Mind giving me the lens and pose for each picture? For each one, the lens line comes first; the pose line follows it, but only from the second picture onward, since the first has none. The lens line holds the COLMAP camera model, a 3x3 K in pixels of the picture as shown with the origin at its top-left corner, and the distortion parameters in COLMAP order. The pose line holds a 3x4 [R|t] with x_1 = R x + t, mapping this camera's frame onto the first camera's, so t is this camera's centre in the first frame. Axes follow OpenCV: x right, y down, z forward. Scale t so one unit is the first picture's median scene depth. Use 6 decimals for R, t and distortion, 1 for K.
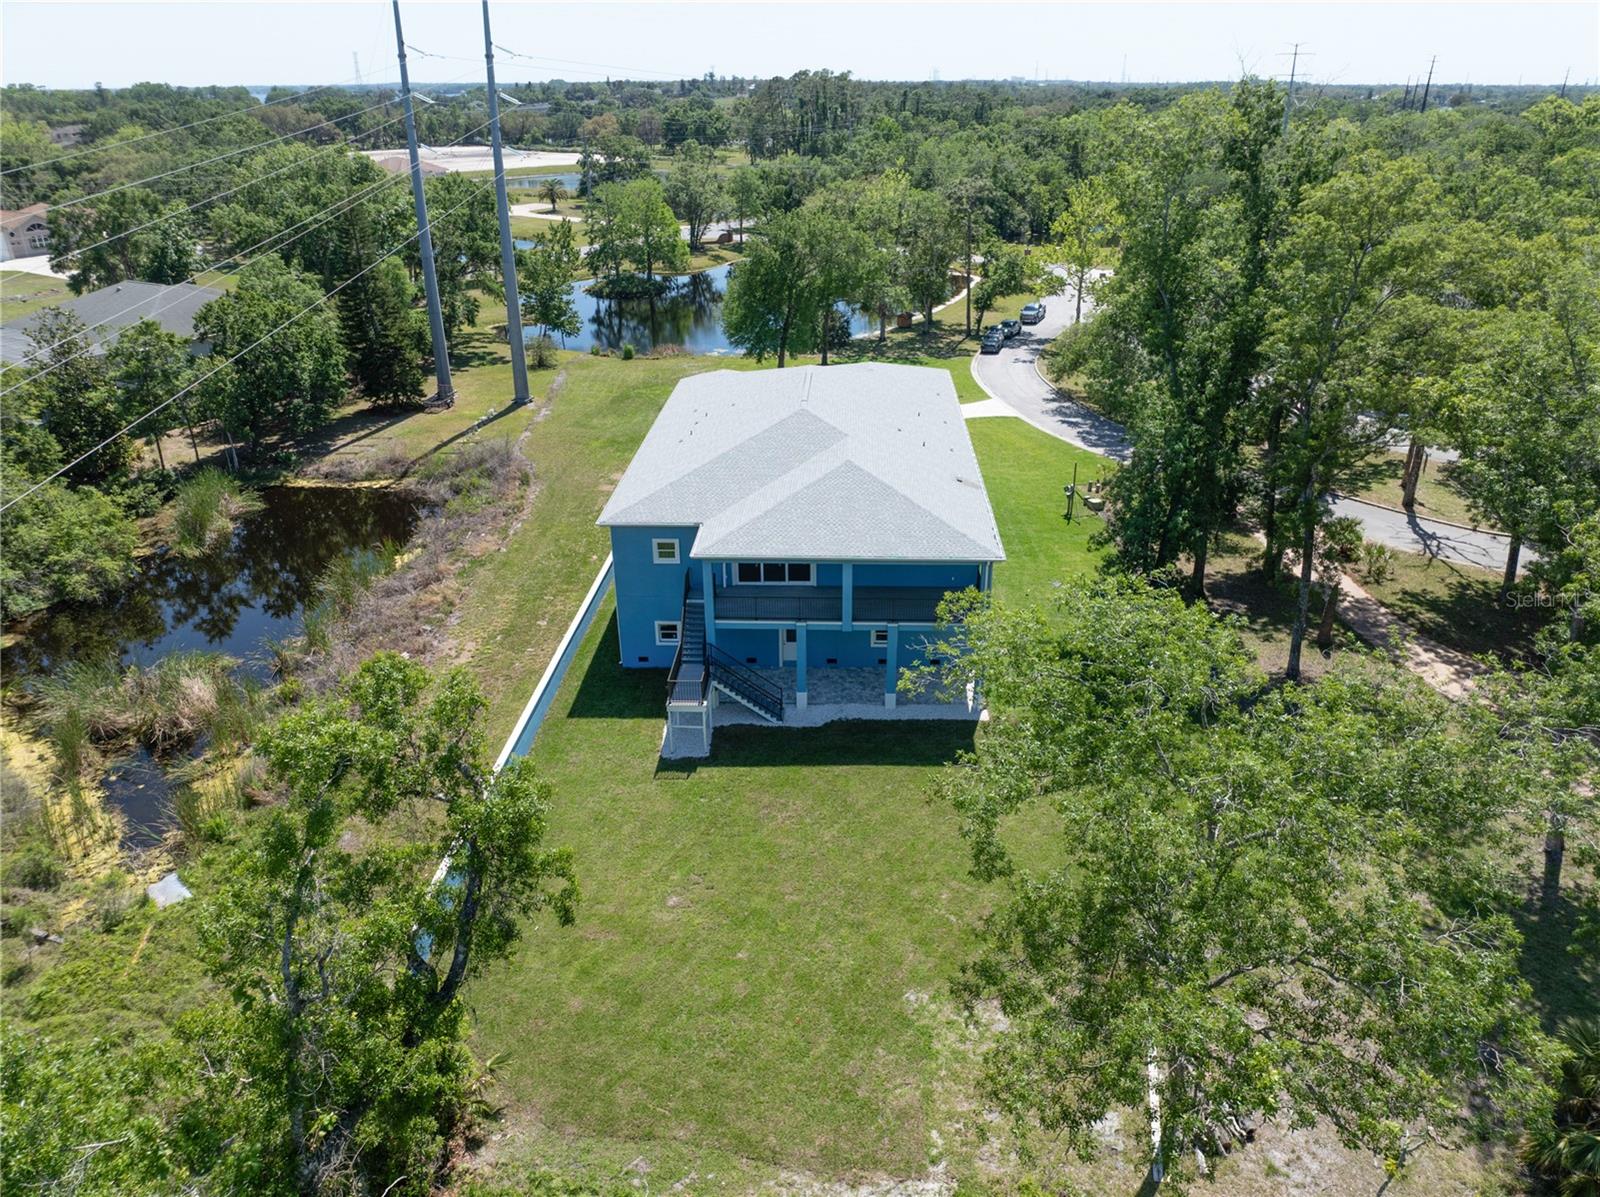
lens RADIAL K [[1130.6, 0, 801.4], [0, 1130.6, 599.4], [0, 0, 1]] dist [-0.055576, 0.026485]
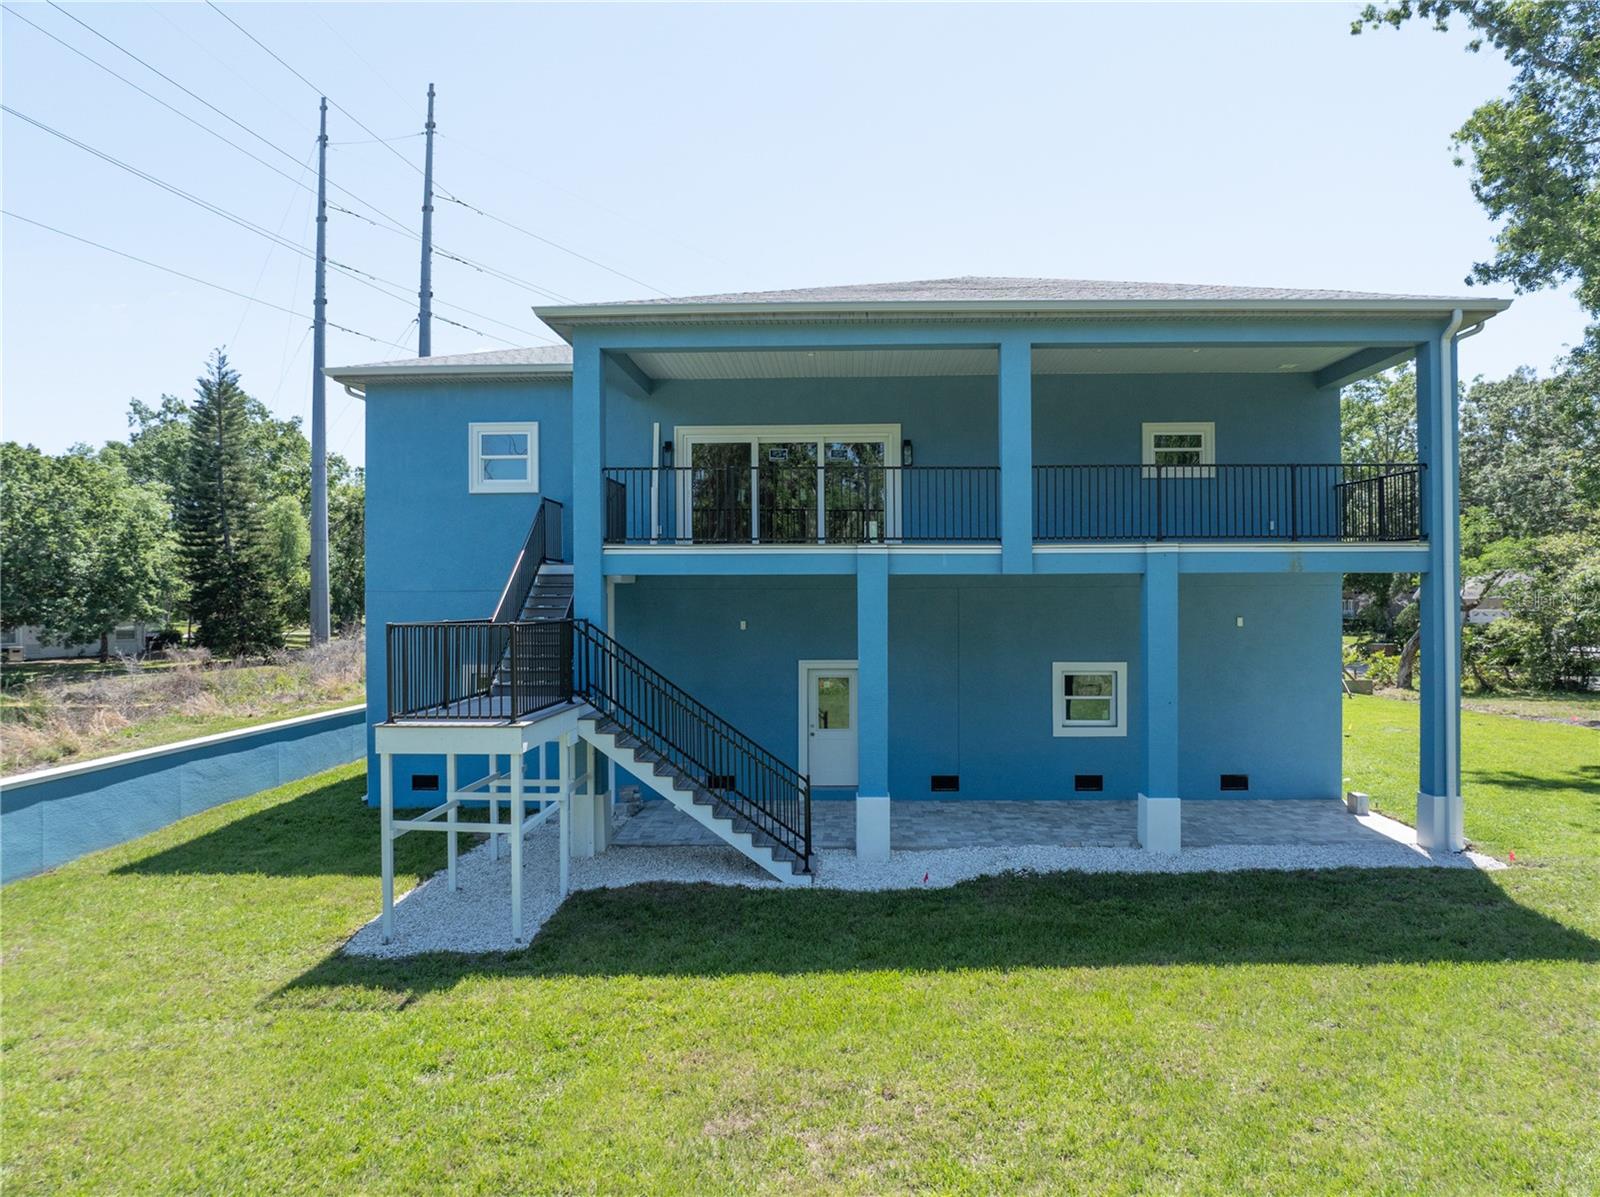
lens RADIAL K [[1130.6, 0, 805.0], [0, 1130.6, 595.9], [0, 0, 1]] dist [-0.055576, 0.026485]
pose [[0.999992, 0.002603, -0.003068, -0.013163], [-0.003654, 0.906579, -0.422020, 0.120247], [0.001683, 0.422028, 0.906581, 0.515436]]
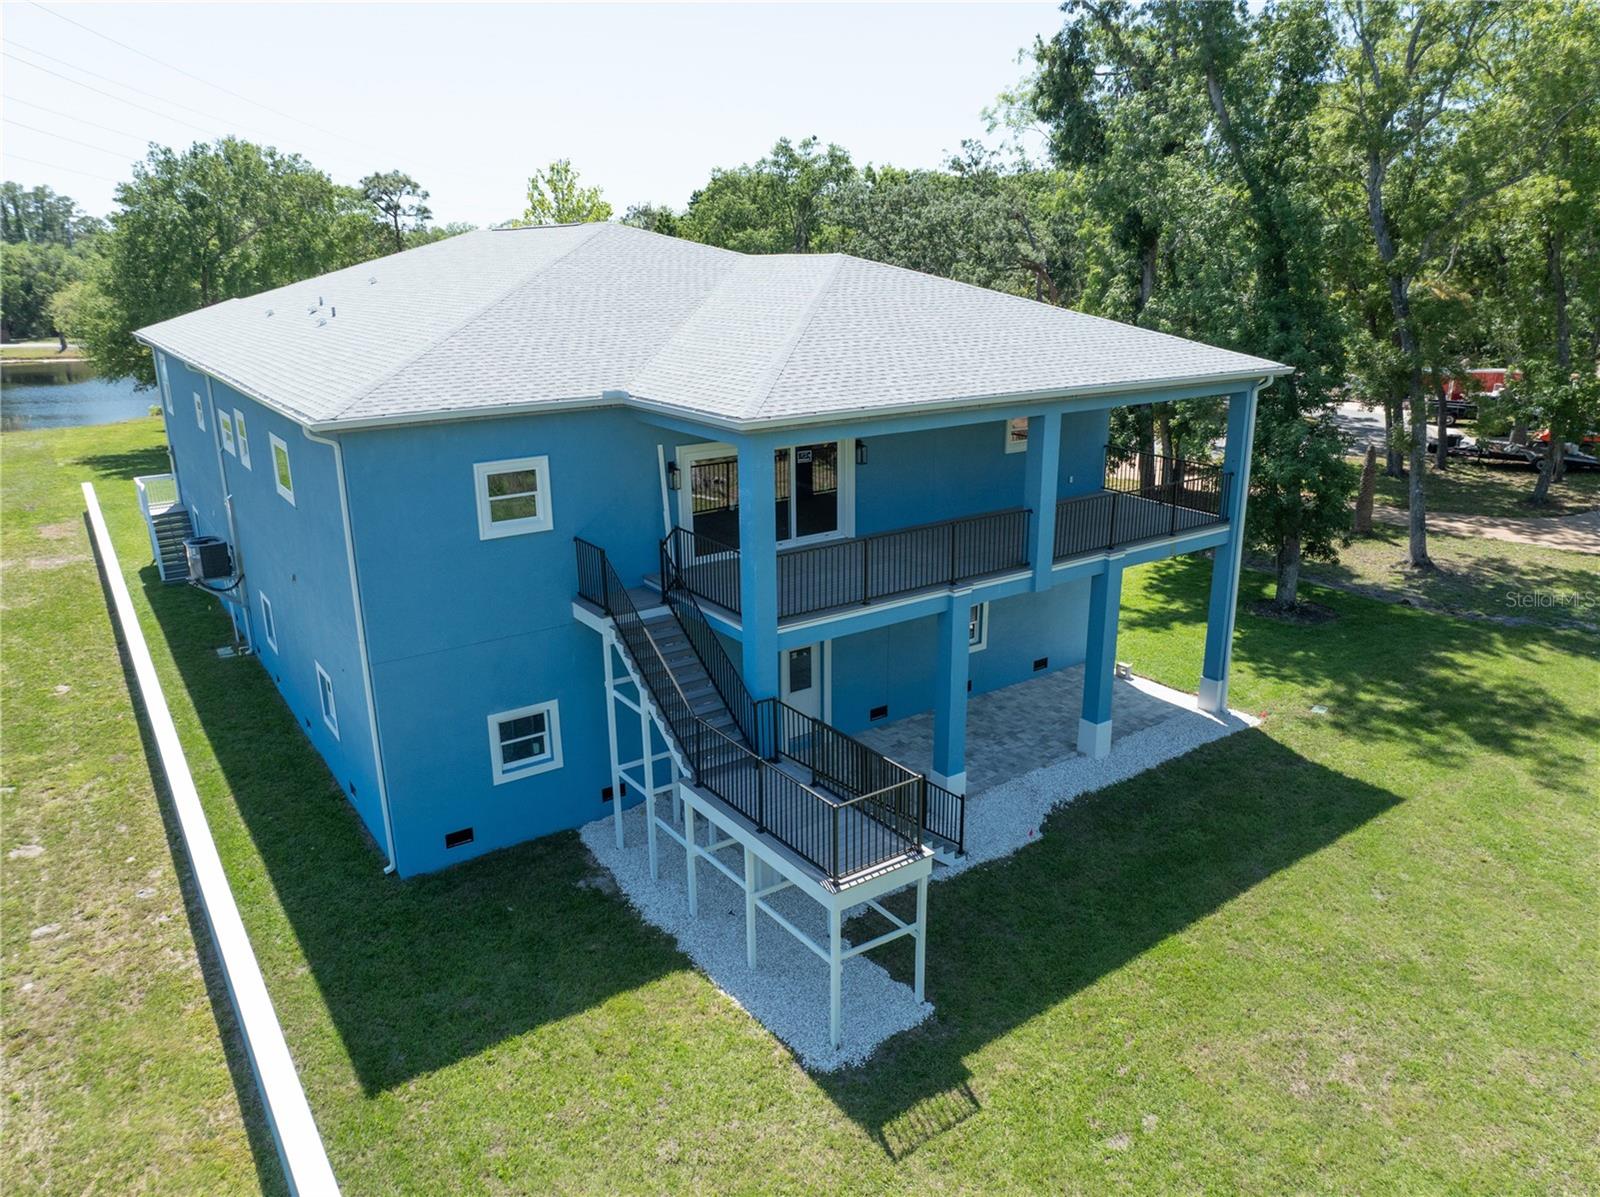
lens RADIAL K [[1130.6, 0, 803.6], [0, 1130.6, 593.3], [0, 0, 1]] dist [-0.055576, 0.026485]
pose [[0.794222, -0.175173, 0.581830, -0.194764], [0.256721, 0.964620, -0.060015, 0.022519], [-0.550732, 0.197034, 0.811093, 0.512988]]
